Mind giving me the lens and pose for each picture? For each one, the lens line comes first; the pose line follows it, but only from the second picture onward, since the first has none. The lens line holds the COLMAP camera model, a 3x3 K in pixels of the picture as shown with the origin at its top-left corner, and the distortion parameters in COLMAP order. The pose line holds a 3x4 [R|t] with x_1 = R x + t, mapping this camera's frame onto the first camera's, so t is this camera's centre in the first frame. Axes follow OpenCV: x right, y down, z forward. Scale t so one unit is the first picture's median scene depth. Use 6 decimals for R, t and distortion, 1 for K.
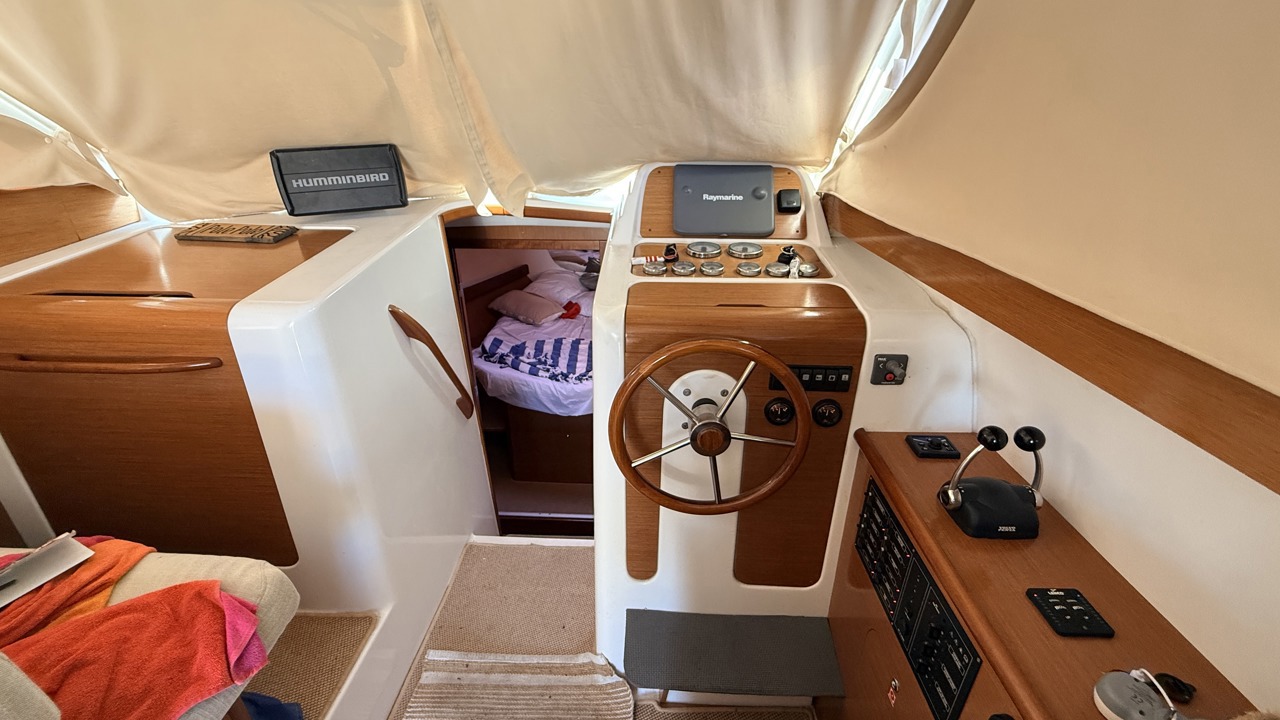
lens RADIAL K [[507.6, 0, 637.7], [0, 507.6, 361.7], [0, 0, 1]] dist [0.000747, -0.000776]
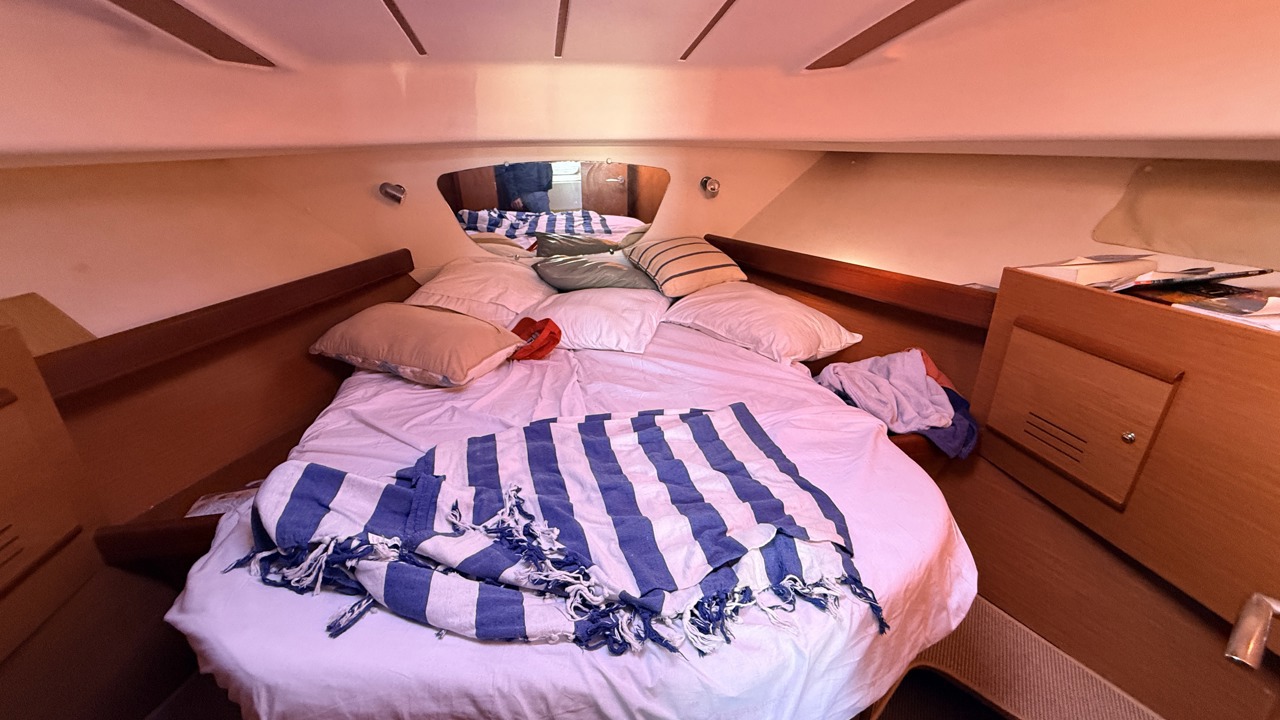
lens RADIAL K [[507.6, 0, 637.7], [0, 507.6, 361.7], [0, 0, 1]] dist [0.000747, -0.000776]
pose [[0.972334, -0.109156, 0.206524, -0.481407], [0.119015, 0.992244, -0.035892, -0.204375], [-0.201004, 0.059479, 0.977783, 2.055193]]
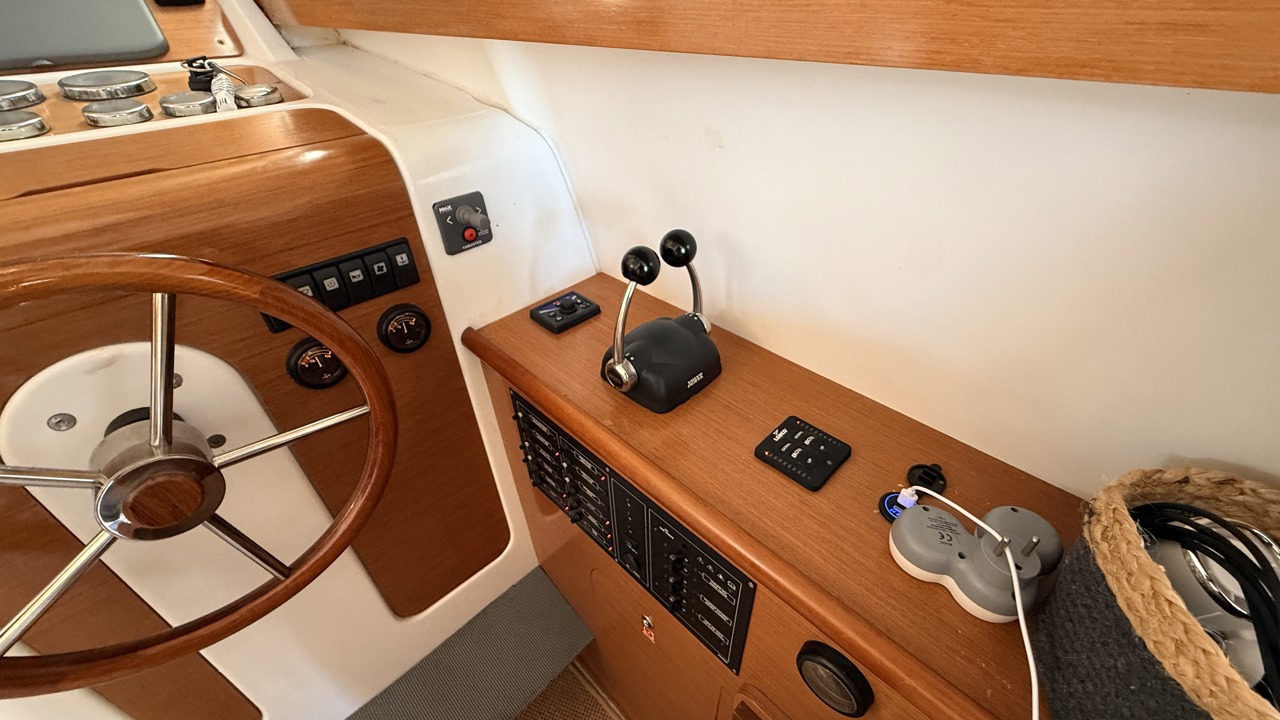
lens RADIAL K [[507.6, 0, 637.7], [0, 507.6, 361.7], [0, 0, 1]] dist [0.000747, -0.000776]
pose [[0.683278, -0.448446, 0.576218, 0.177924], [0.331359, 0.893670, 0.302582, 0.041338], [-0.650640, -0.015812, 0.759221, 0.334452]]
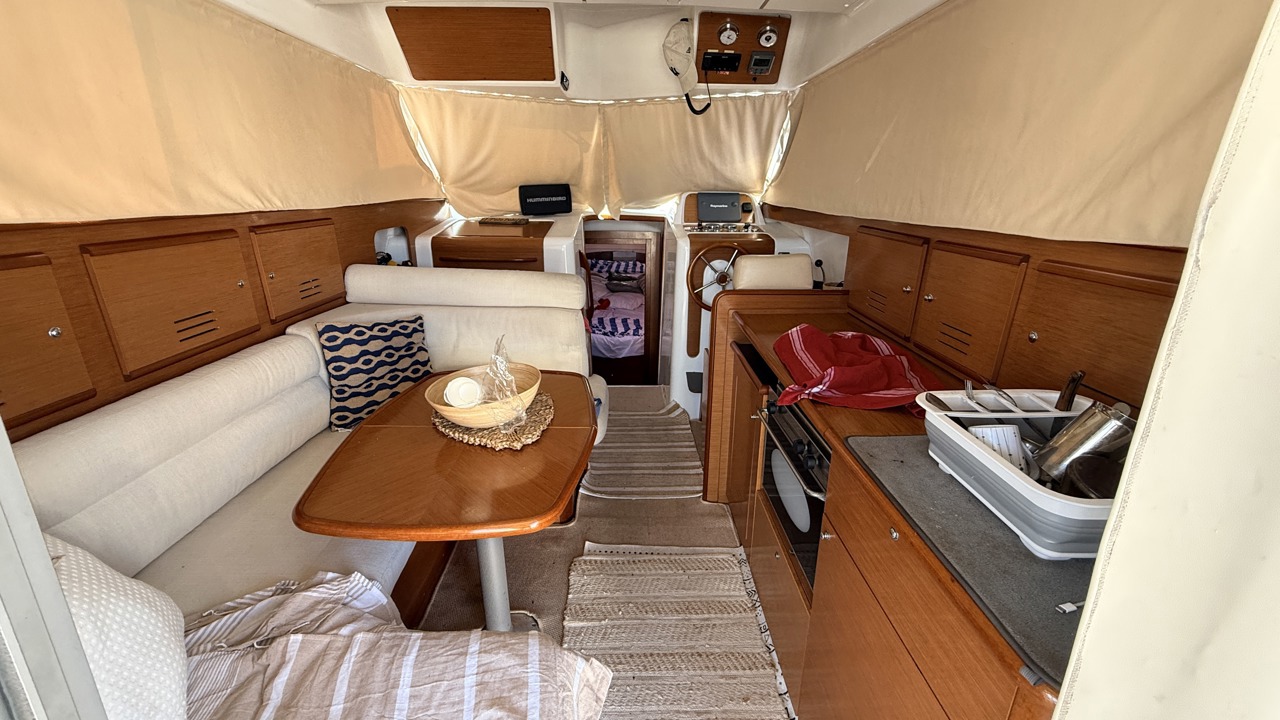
lens RADIAL K [[507.6, 0, 637.7], [0, 507.6, 361.7], [0, 0, 1]] dist [0.000747, -0.000776]
pose [[0.998219, -0.014230, 0.057933, -0.417491], [0.020039, 0.994689, -0.100961, 0.731618], [-0.056189, 0.101942, 0.993202, -1.452665]]
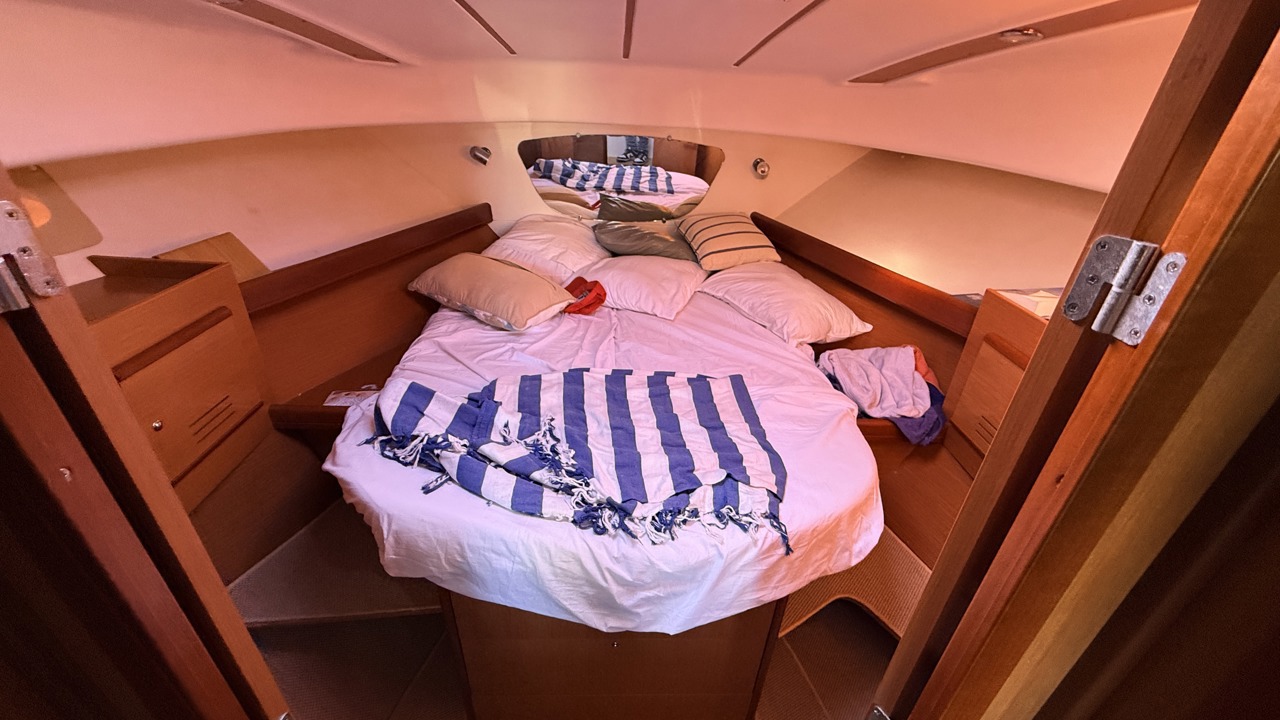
lens RADIAL K [[507.6, 0, 637.7], [0, 507.6, 361.7], [0, 0, 1]] dist [0.000747, -0.000776]
pose [[0.996645, -0.006330, 0.081601, -0.423350], [0.000452, 0.997416, 0.071842, -0.259859], [-0.081845, -0.071564, 0.994072, 1.783936]]
